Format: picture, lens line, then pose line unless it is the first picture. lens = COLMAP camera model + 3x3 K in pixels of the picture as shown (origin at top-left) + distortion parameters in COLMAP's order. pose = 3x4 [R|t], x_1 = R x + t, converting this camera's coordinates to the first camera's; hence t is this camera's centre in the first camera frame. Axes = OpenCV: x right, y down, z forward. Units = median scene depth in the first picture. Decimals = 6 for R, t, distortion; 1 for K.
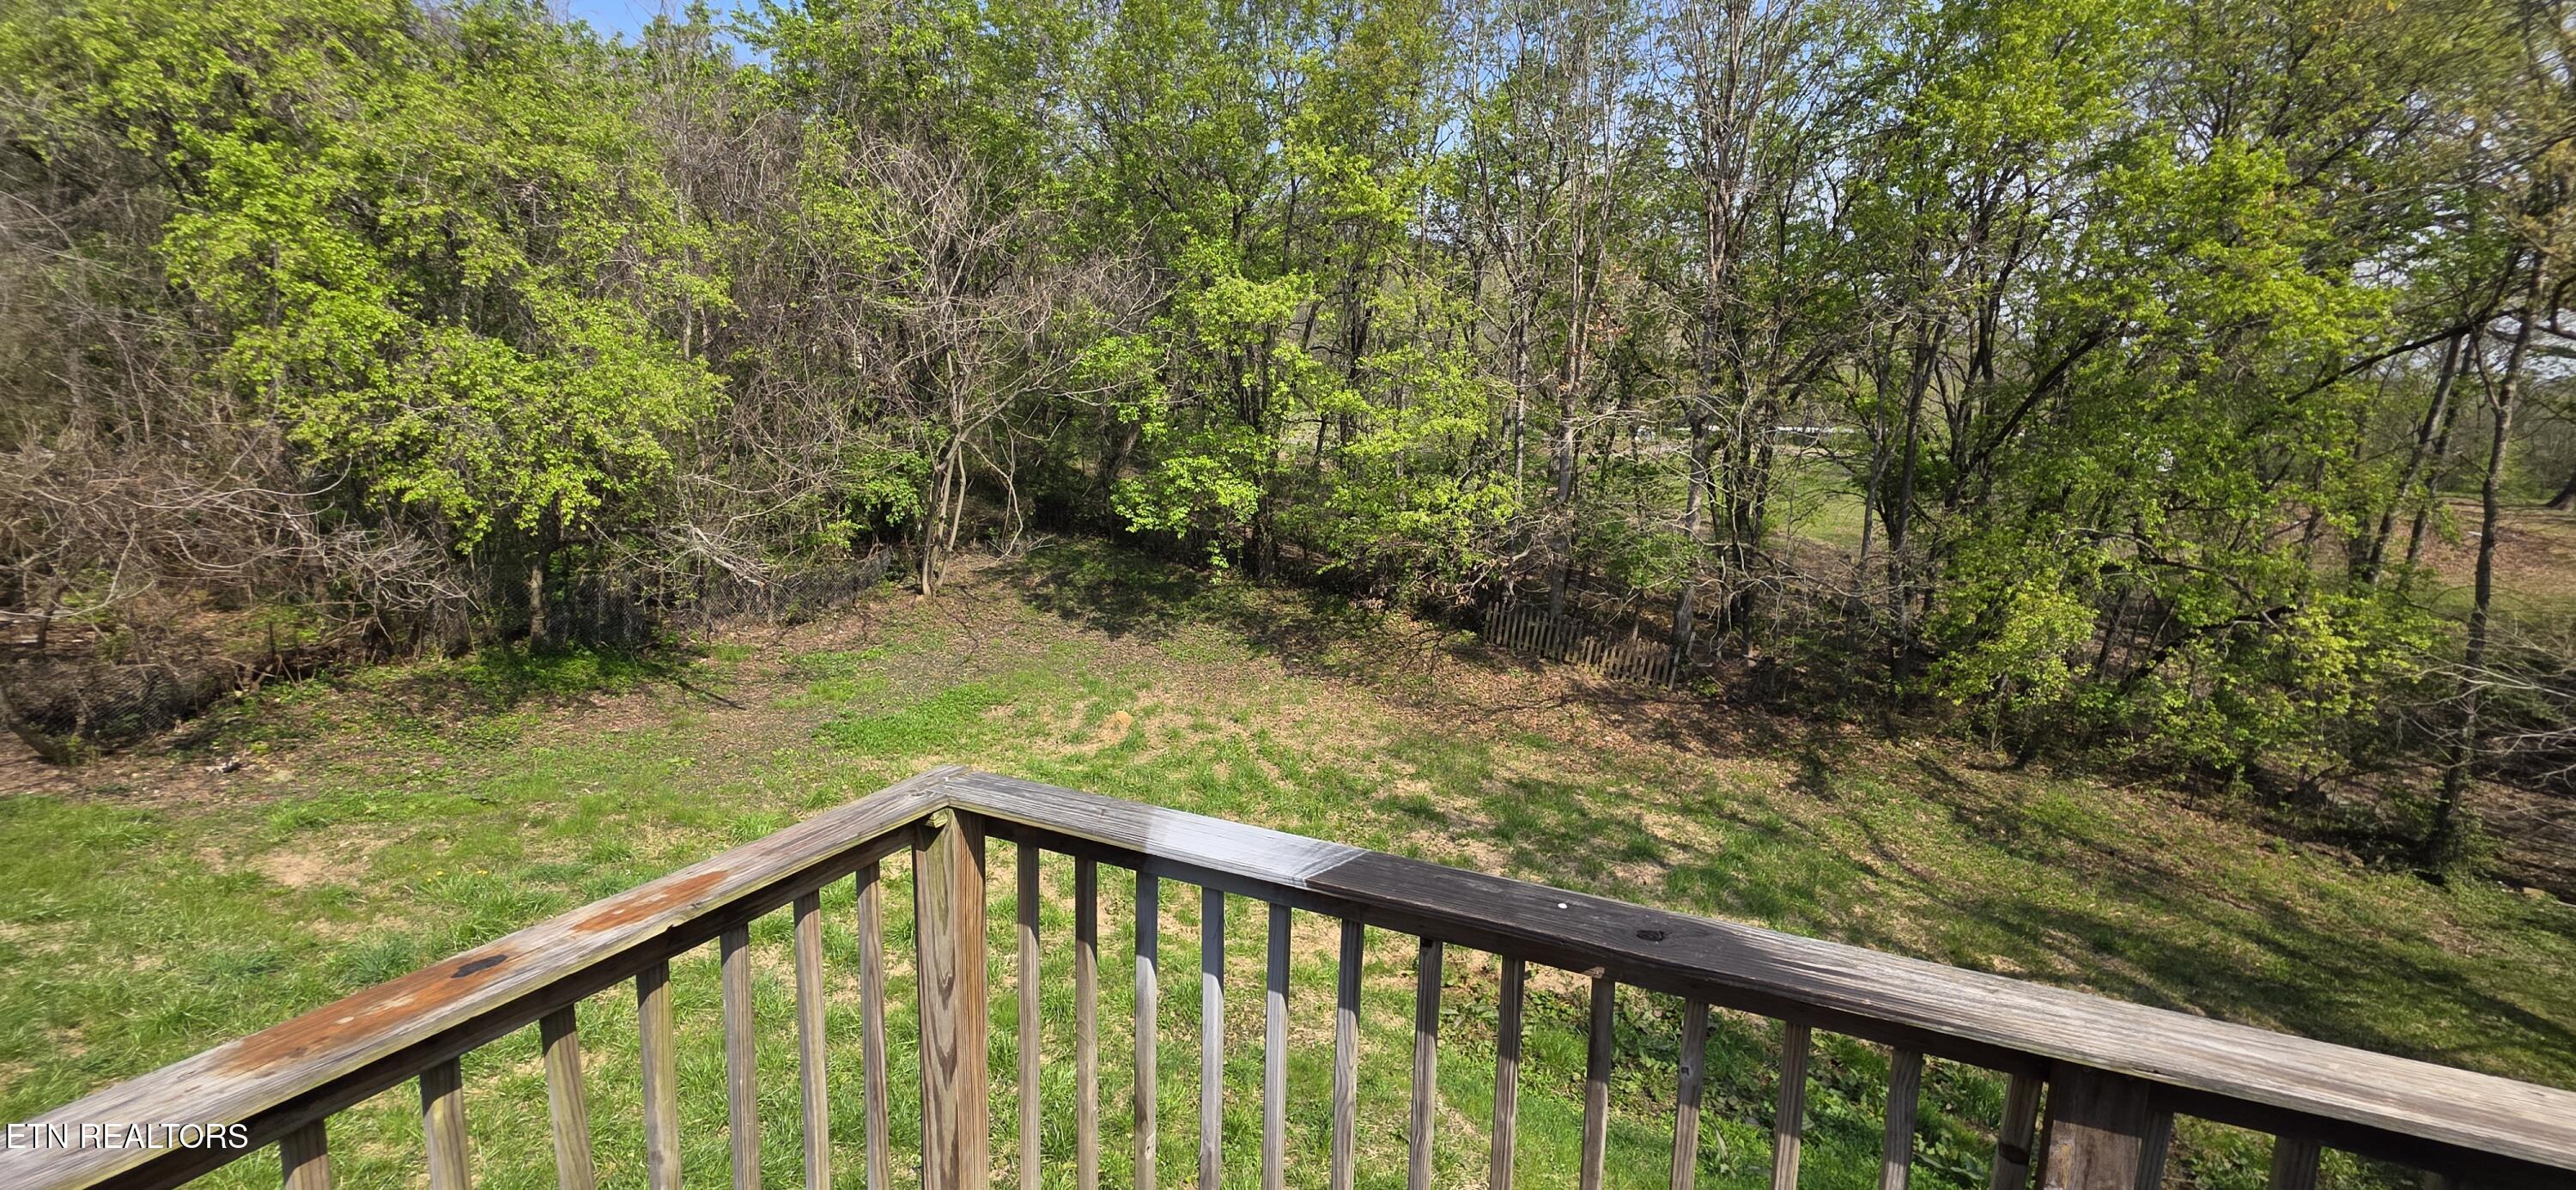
lens RADIAL K [[1036.6, 0, 1300.6], [0, 1036.6, 586.1], [0, 0, 1]] dist [0.001111, -0.000106]
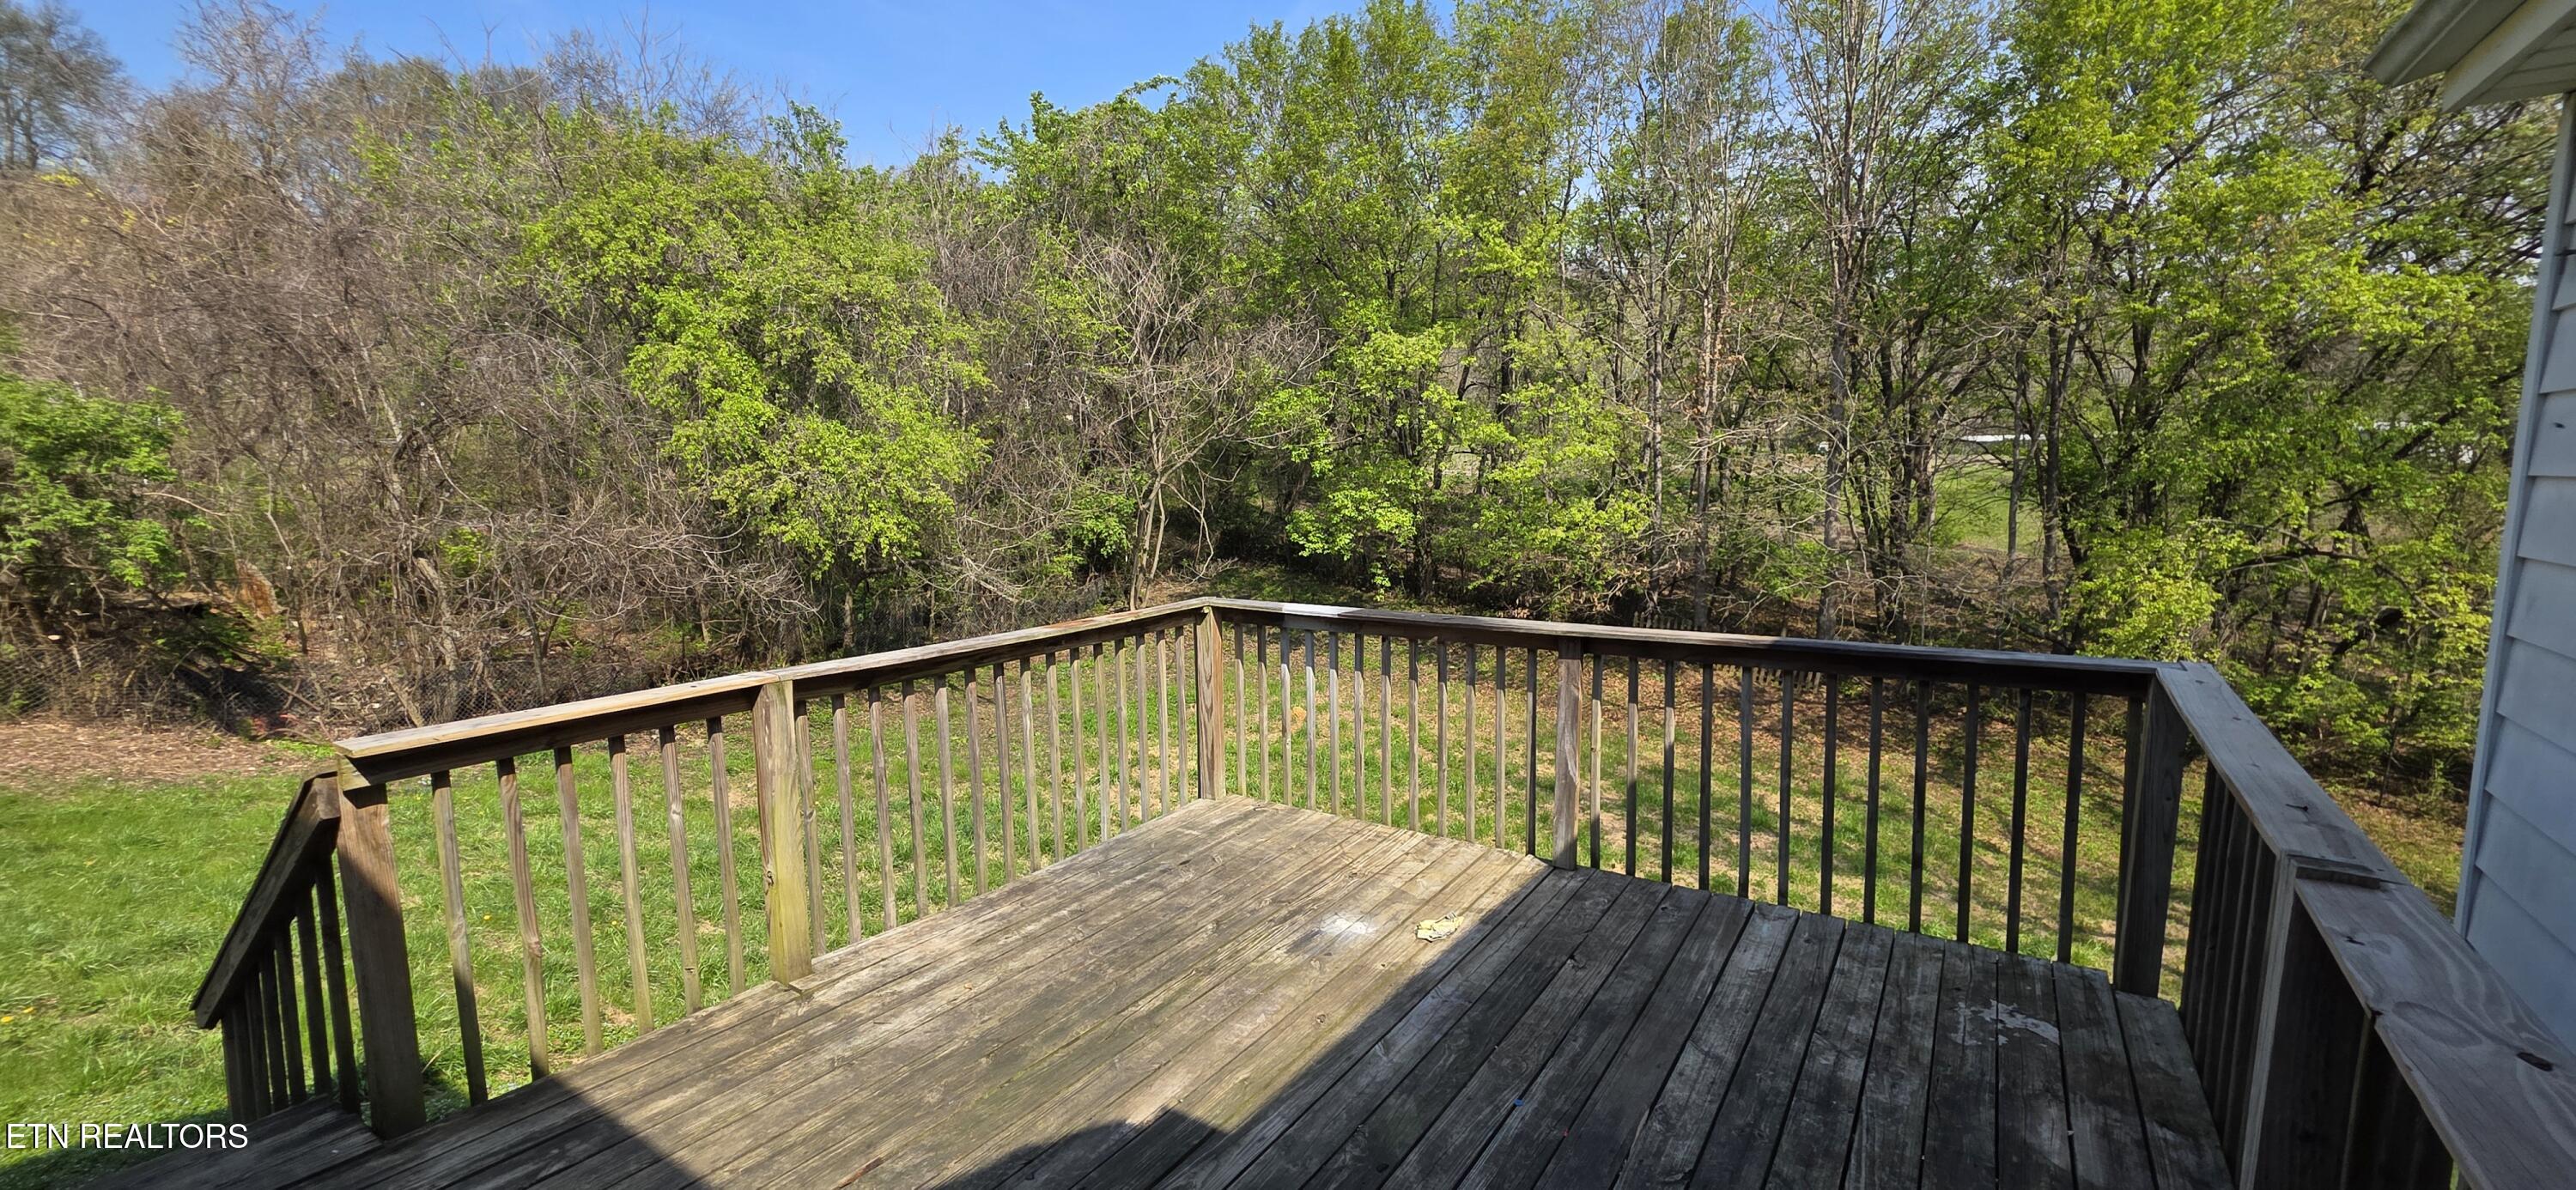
lens RADIAL K [[1037.5, 0, 1302.4], [0, 1037.5, 588.5], [0, 0, 1]] dist [0.009714, -0.002599]
pose [[0.985241, -0.024577, -0.169399, 0.034452], [0.018985, 0.999222, -0.034556, 0.027364], [0.170116, 0.030830, 0.984942, -0.158303]]
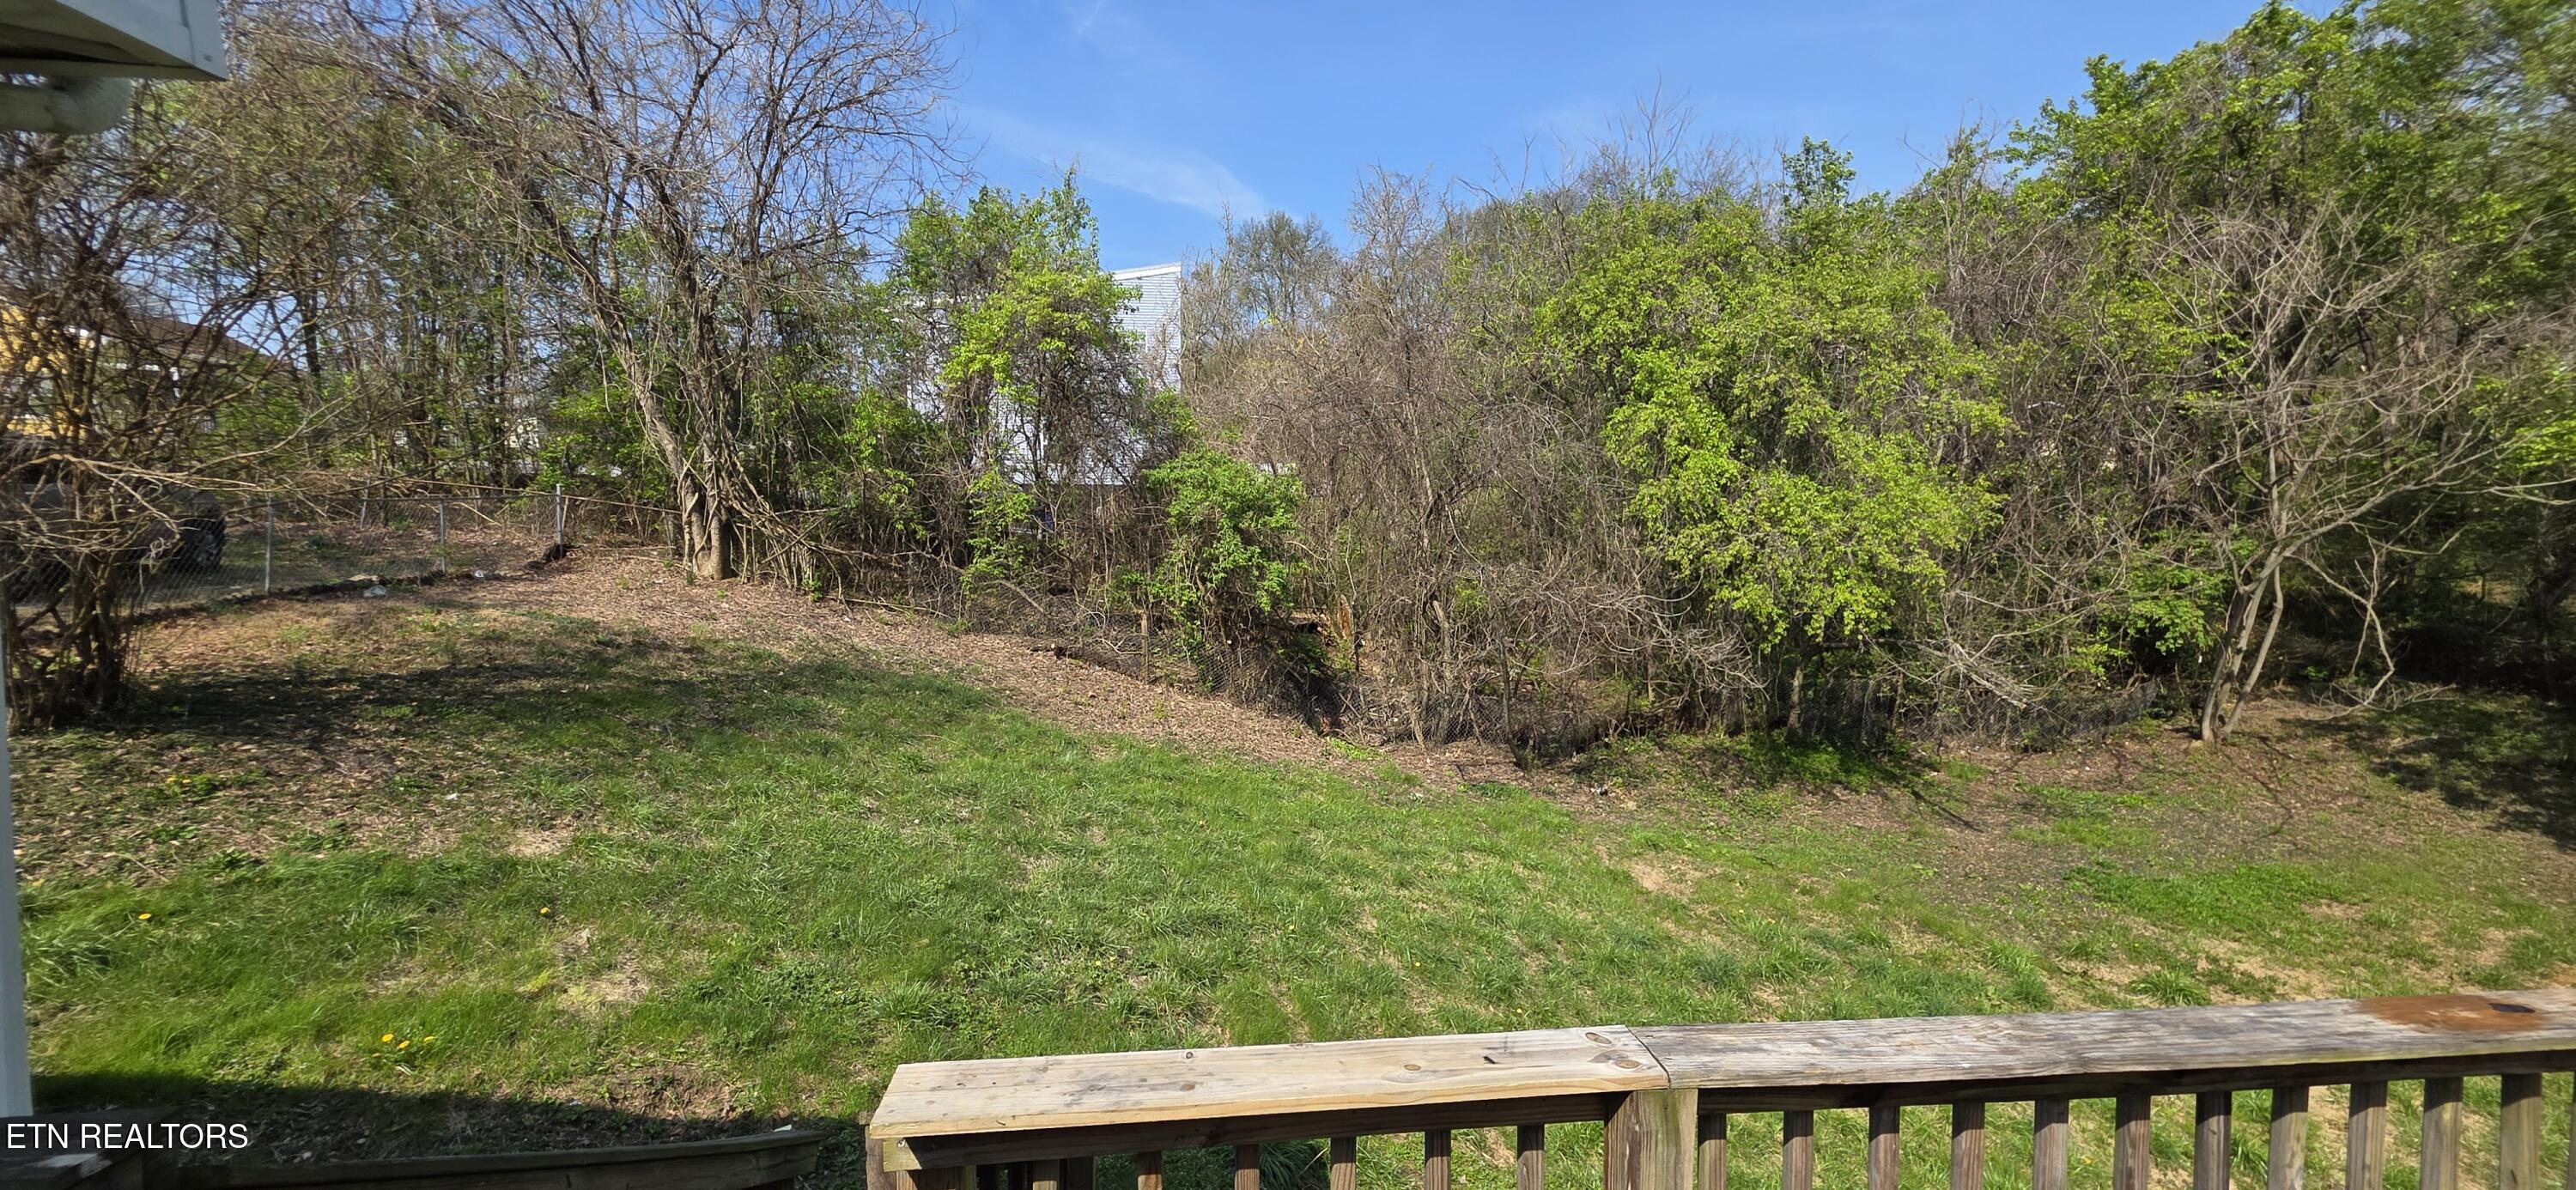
lens RADIAL K [[1031.0, 0, 1293.5], [0, 1031.0, 588.2], [0, 0, 1]] dist [0.001221, 0.000348]
pose [[0.508637, 0.020388, -0.860740, -0.033330], [-0.112760, 0.992686, -0.043120, 0.005873], [0.853565, 0.118989, 0.507216, -0.064817]]
